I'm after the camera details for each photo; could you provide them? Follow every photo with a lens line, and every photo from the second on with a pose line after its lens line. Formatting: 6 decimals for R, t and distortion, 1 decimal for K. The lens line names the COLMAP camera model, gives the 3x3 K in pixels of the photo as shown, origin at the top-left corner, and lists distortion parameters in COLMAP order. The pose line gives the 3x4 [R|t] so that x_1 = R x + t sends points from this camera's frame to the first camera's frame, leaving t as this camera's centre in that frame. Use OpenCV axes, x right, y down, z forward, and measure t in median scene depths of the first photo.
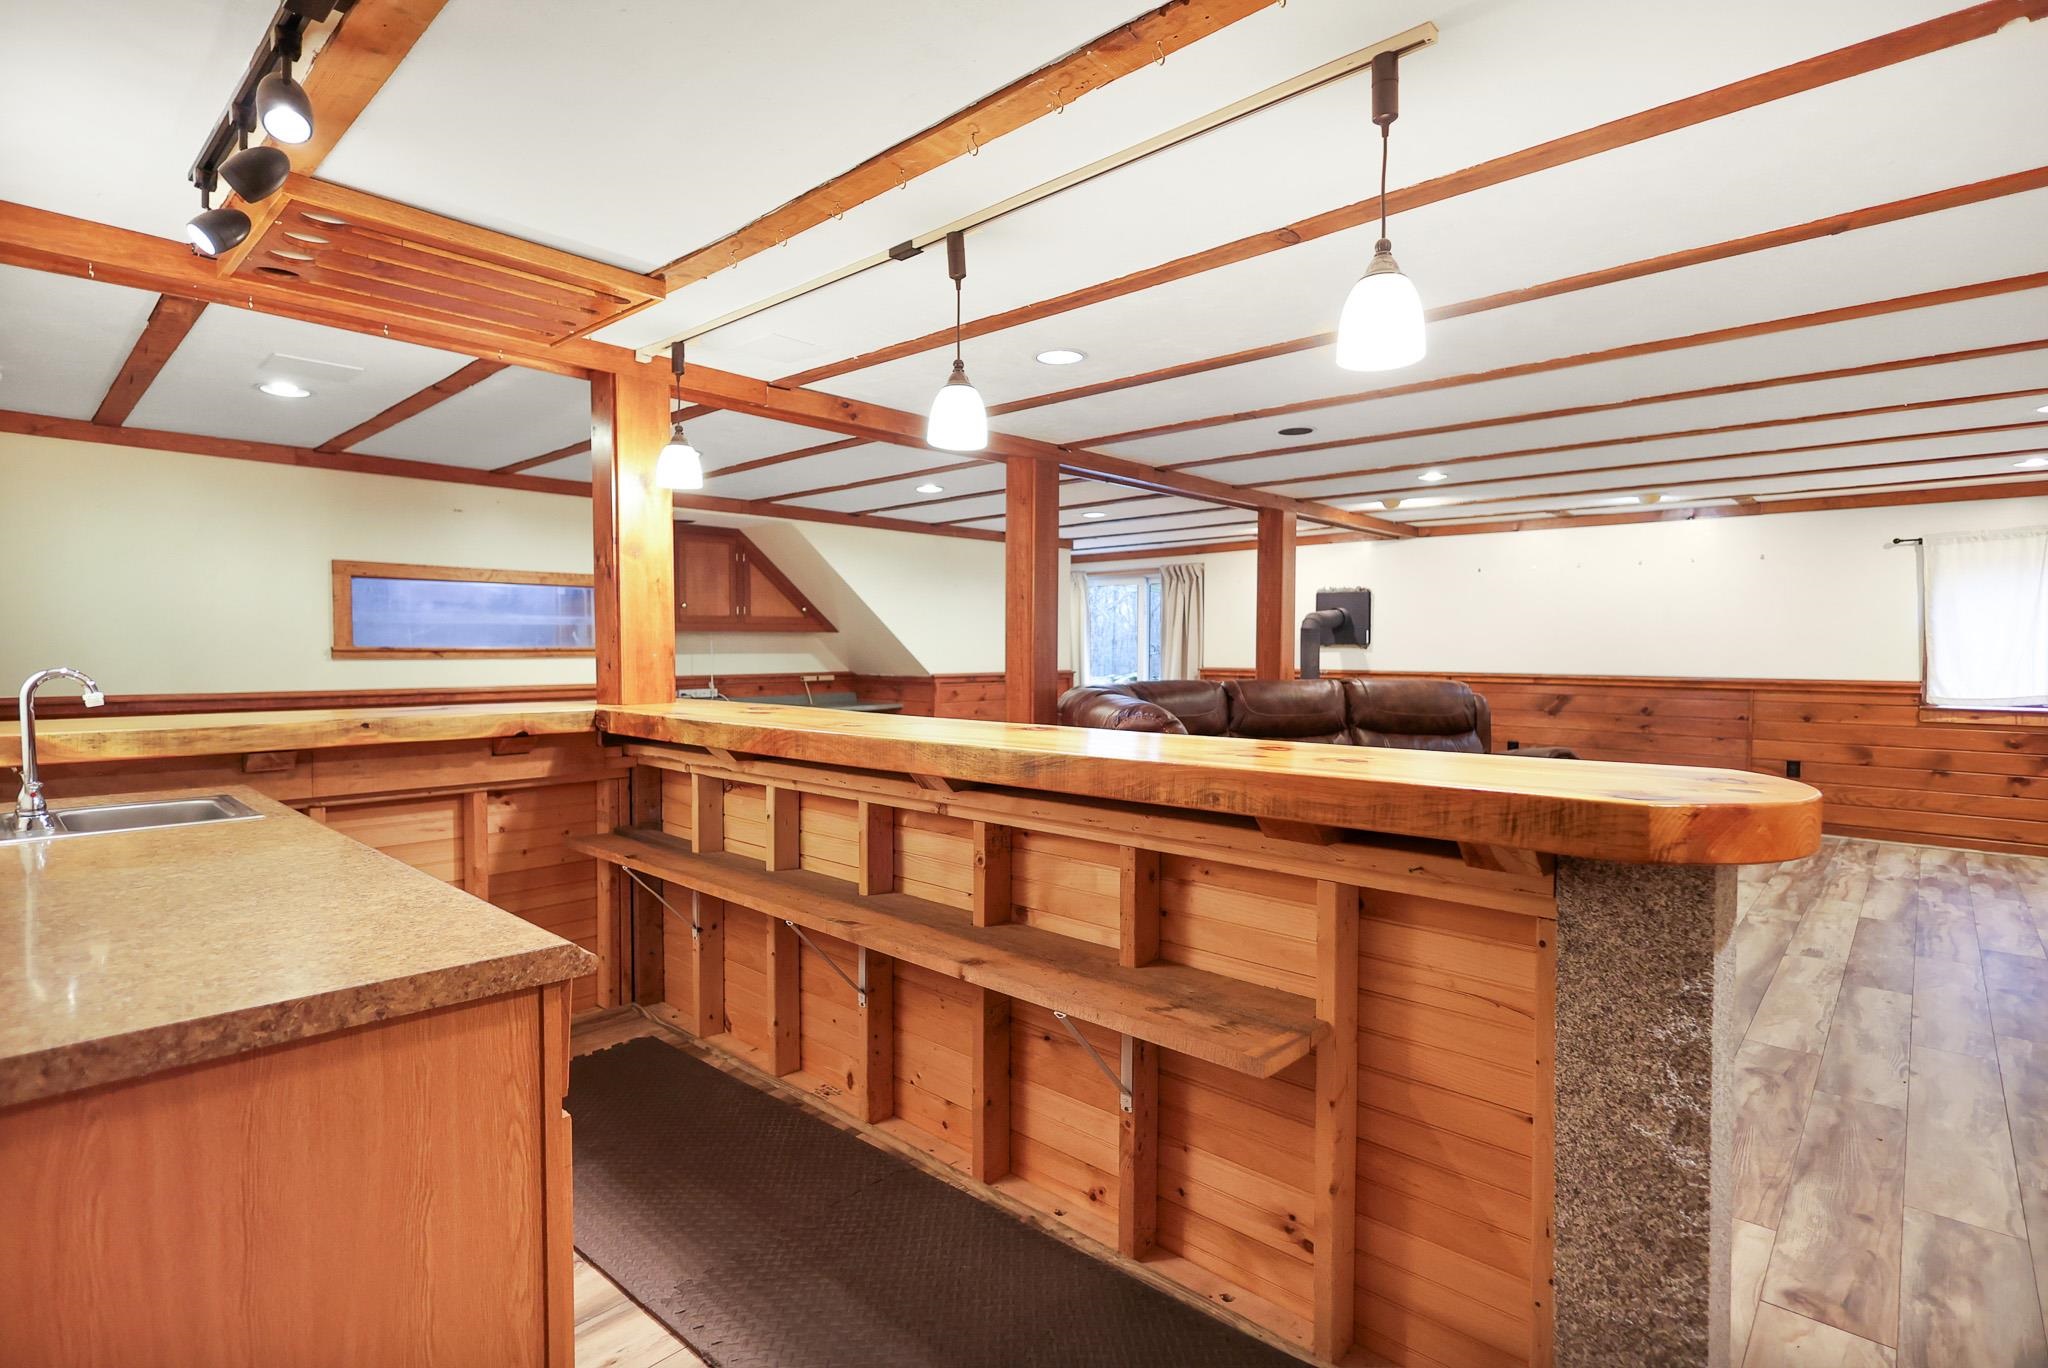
lens RADIAL K [[1013.3, 0, 1020.3], [0, 1013.3, 682.3], [0, 0, 1]] dist [-0.002005, 0.000268]
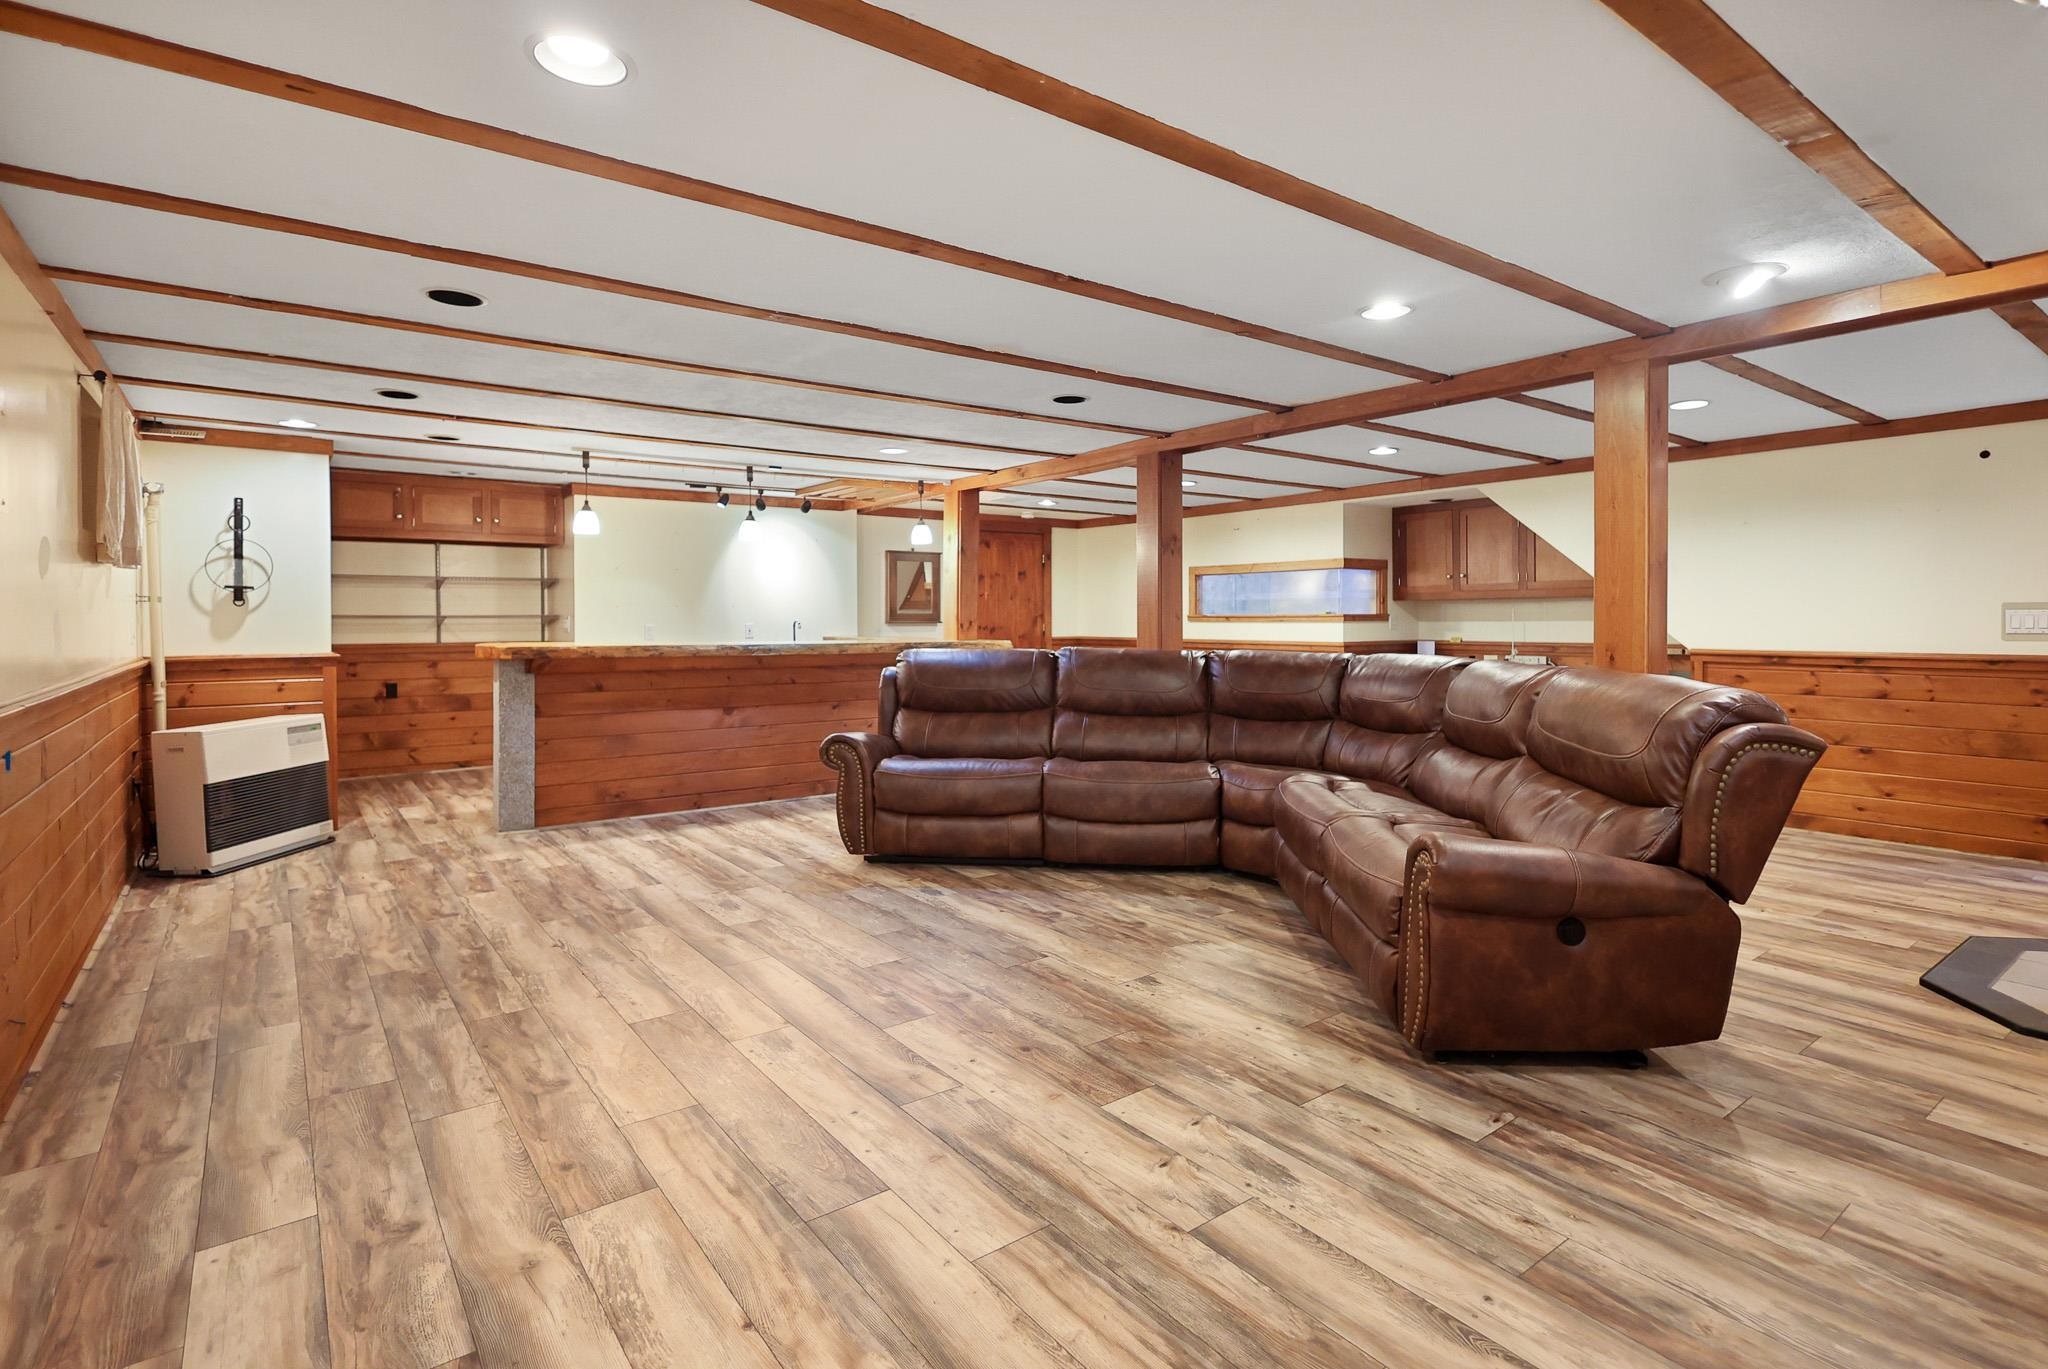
lens RADIAL K [[1013.3, 0, 1055.9], [0, 1013.3, 614.0], [0, 0, 1]] dist [-0.002005, 0.000268]
pose [[-0.173123, -0.003025, -0.984896, 1.778575], [-0.015305, 0.999883, -0.000381, -0.048039], [0.984781, 0.015008, -0.173149, 1.601133]]
